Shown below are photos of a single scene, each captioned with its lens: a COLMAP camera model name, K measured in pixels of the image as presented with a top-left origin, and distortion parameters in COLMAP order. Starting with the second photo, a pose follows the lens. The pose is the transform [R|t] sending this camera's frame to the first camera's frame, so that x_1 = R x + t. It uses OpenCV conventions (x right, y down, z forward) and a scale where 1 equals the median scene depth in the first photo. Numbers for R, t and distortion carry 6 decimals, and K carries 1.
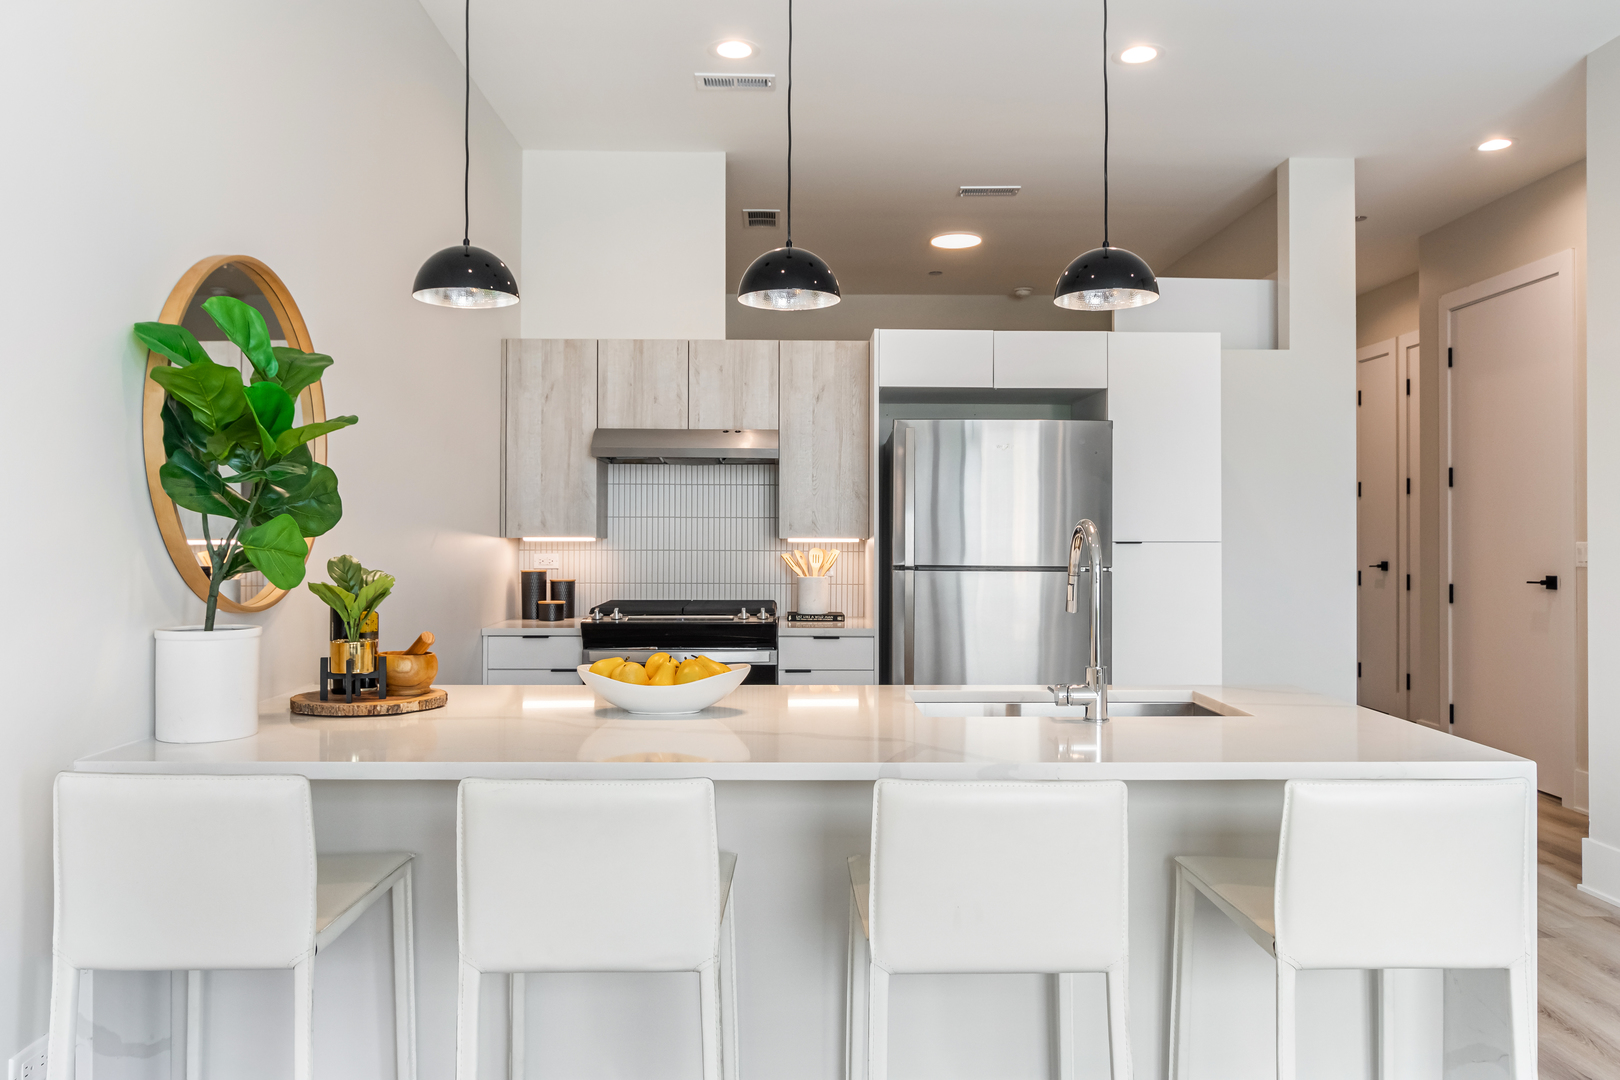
lens RADIAL K [[1198.2, 0, 808.4], [0, 1198.2, 535.1], [0, 0, 1]] dist [-0.008413, -0.001518]
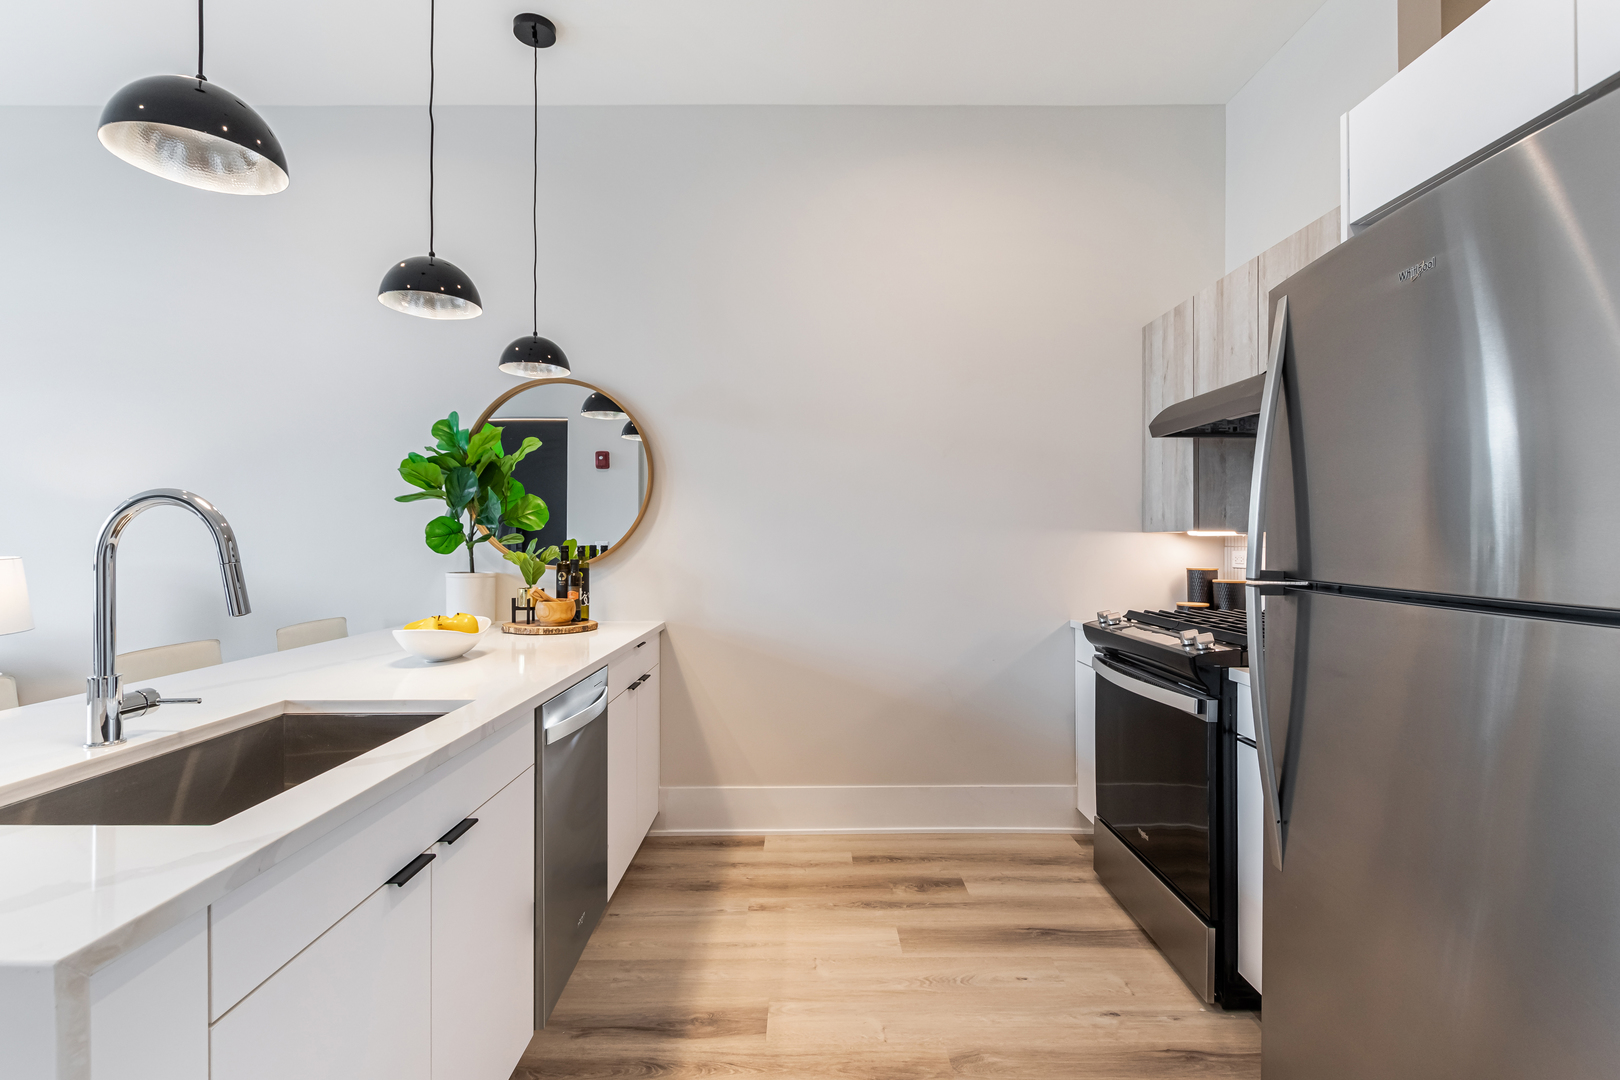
lens RADIAL K [[757.7, 0, 801.8], [0, 757.7, 533.6], [0, 0, 1]] dist [0.001907, -0.002645]
pose [[-0.013721, -0.005578, -0.999890, 0.360151], [-0.002691, 0.999981, -0.005542, 0.007623], [0.999902, 0.002615, -0.013736, 0.731579]]
